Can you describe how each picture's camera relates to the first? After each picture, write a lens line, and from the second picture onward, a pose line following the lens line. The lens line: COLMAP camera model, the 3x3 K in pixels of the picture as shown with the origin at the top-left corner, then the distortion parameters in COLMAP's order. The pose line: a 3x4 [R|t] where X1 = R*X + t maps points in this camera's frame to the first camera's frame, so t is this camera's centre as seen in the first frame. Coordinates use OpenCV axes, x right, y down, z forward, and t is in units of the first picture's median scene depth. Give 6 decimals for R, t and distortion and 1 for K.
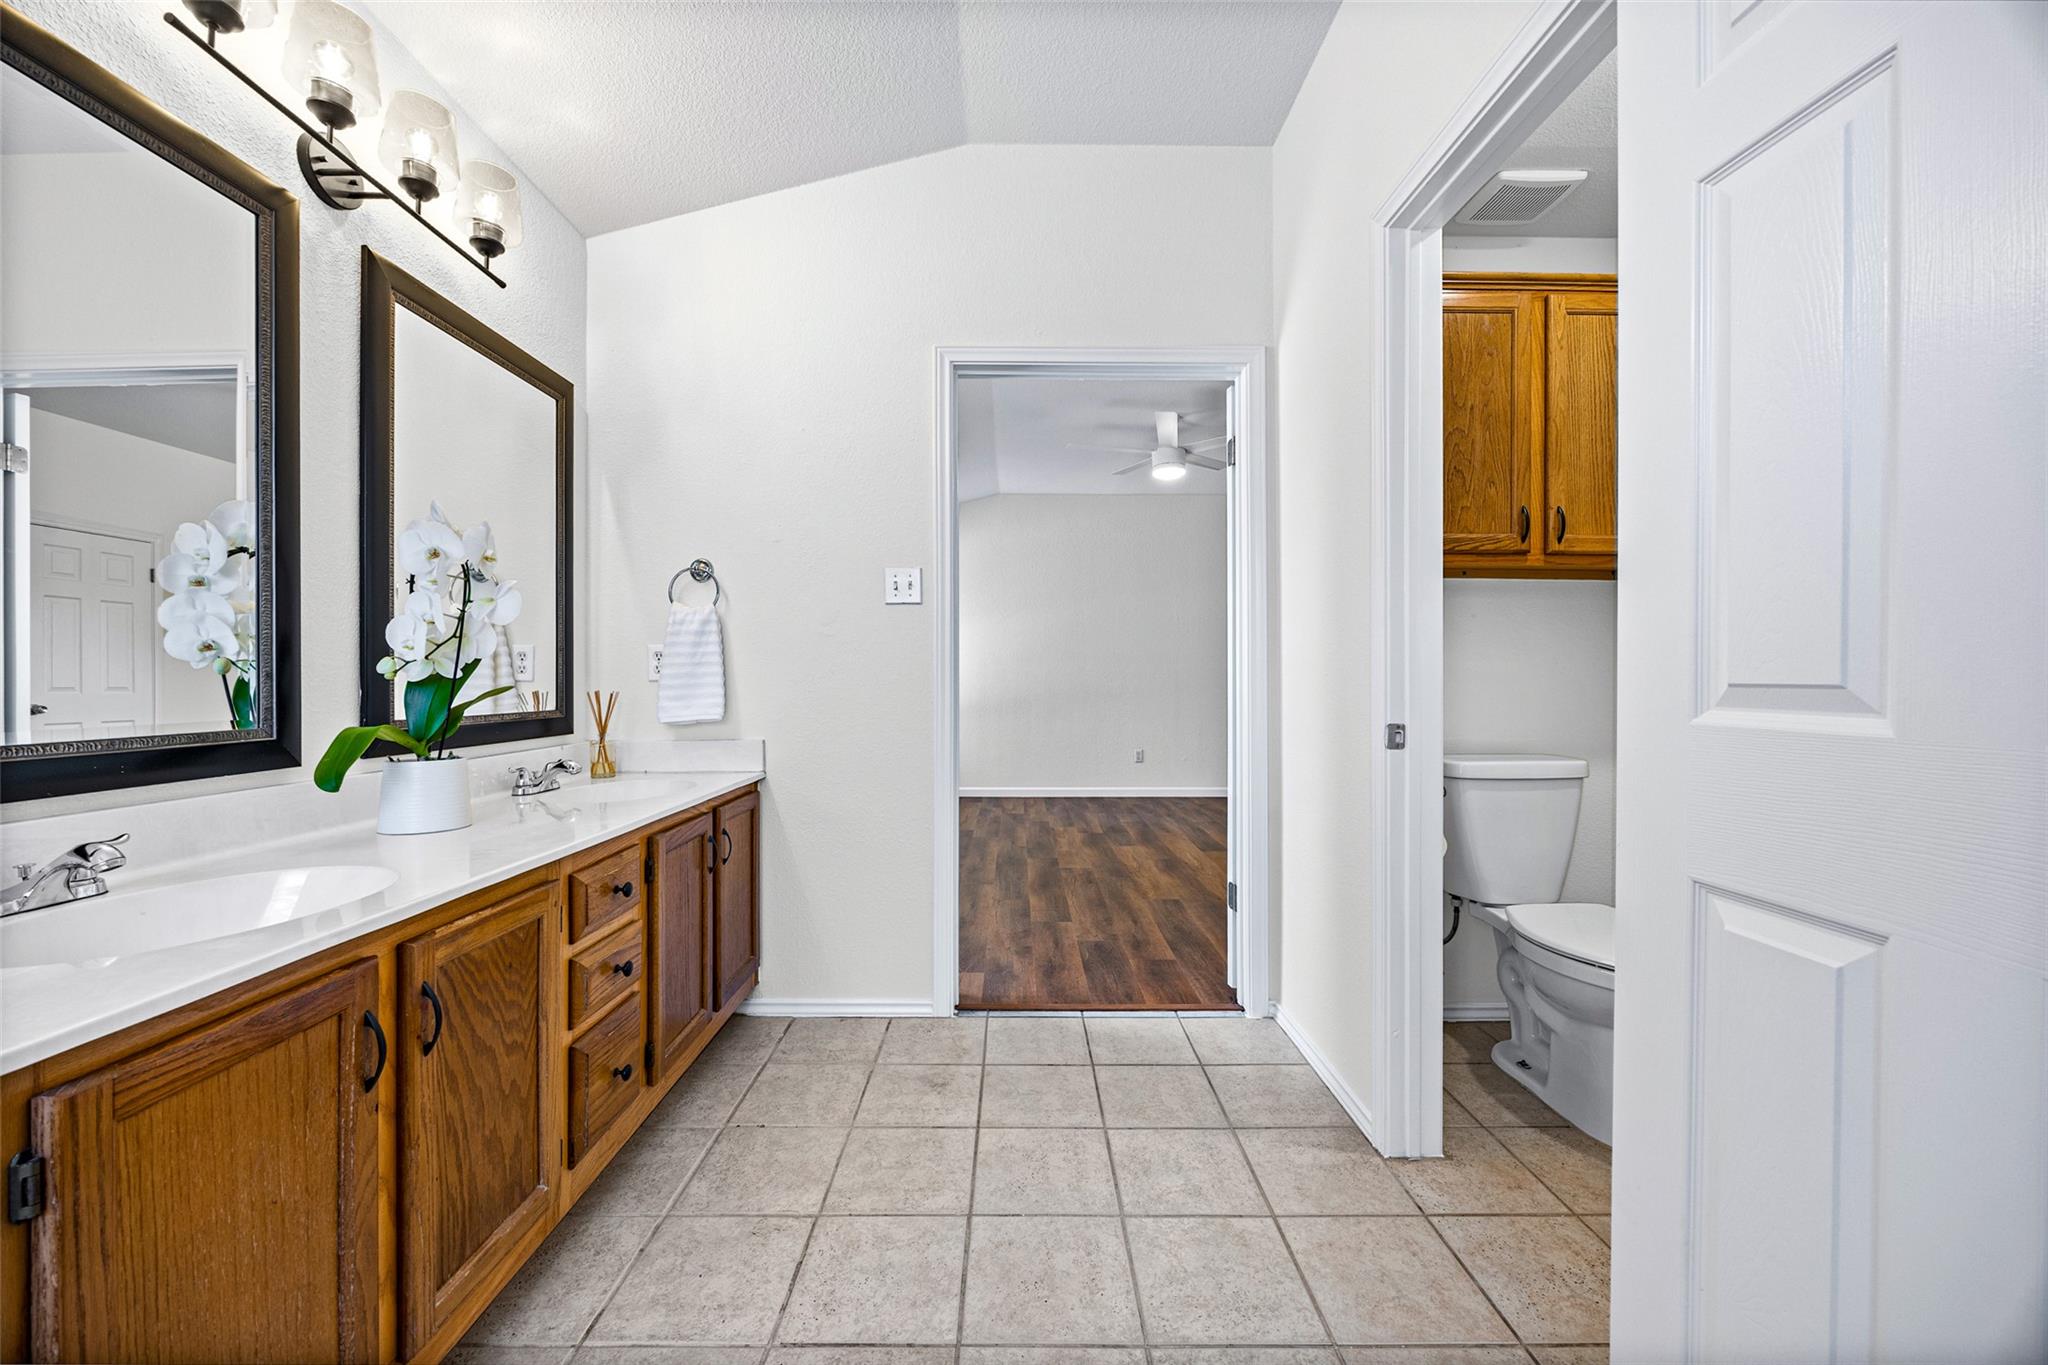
lens RADIAL K [[795.8, 0, 1014.8], [0, 795.8, 685.2], [0, 0, 1]] dist [-0.004506, -0.000040]
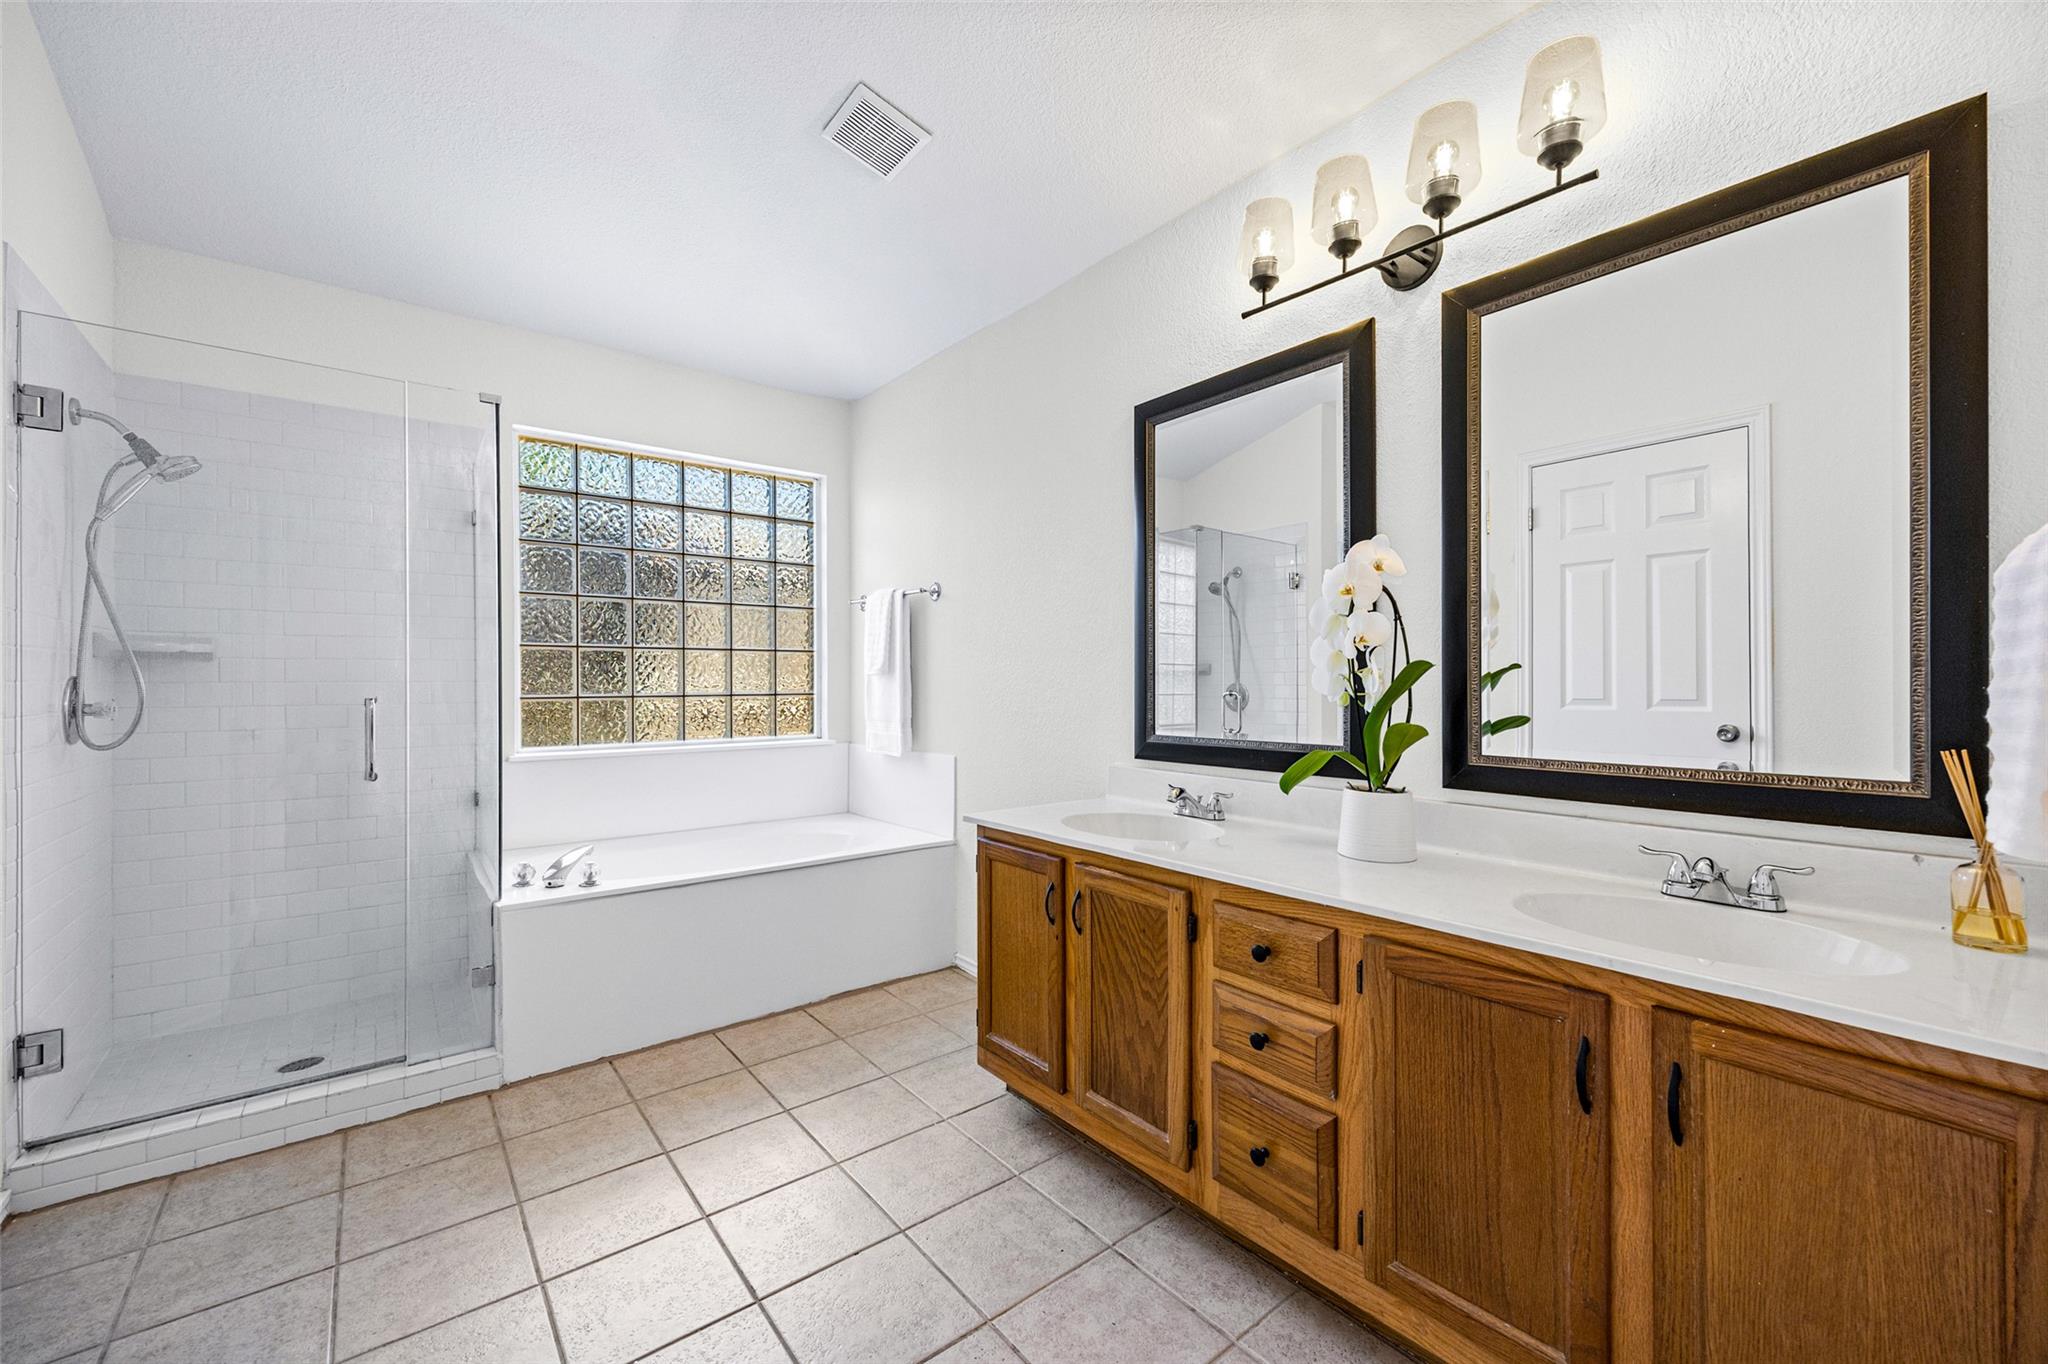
lens RADIAL K [[795.8, 0, 1006.3], [0, 795.8, 682.4], [0, 0, 1]] dist [-0.004506, -0.000040]
pose [[-0.792384, 0.002013, -0.610020, 0.300167], [0.000373, 0.999996, 0.002814, -0.052911], [0.610023, 0.002002, -0.792381, 1.650525]]
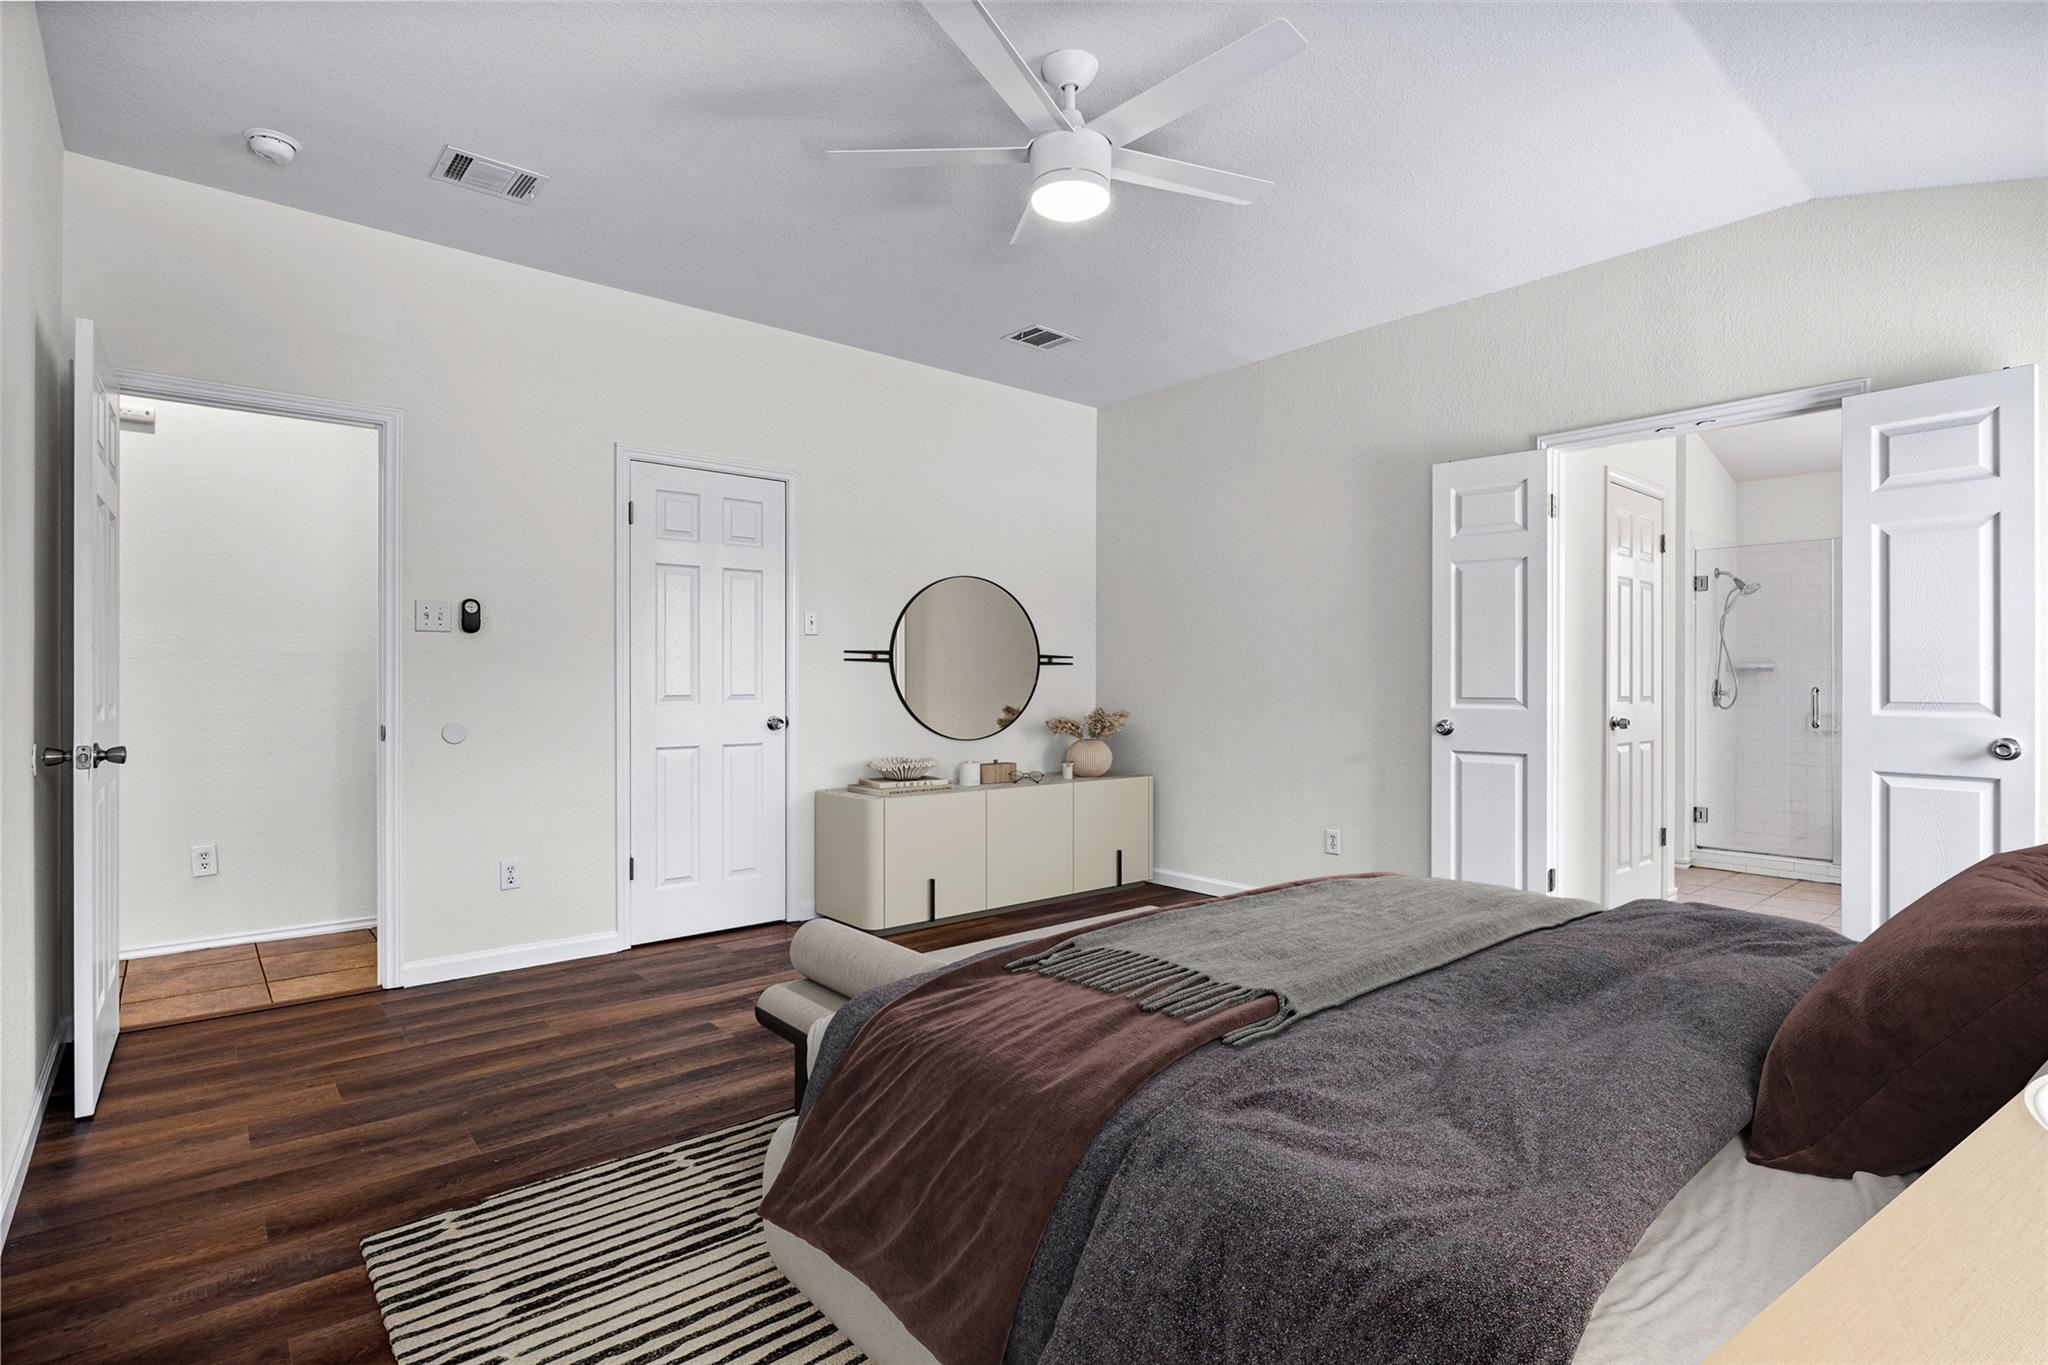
lens RADIAL K [[1006.8, 0, 1018.3], [0, 1006.8, 683.7], [0, 0, 1]] dist [-0.005332, -0.000536]
pose [[-0.636610, -0.002107, 0.771183, -0.687237], [0.002756, 0.999984, 0.005007, -0.071816], [-0.771181, 0.005313, -0.636593, 4.691208]]
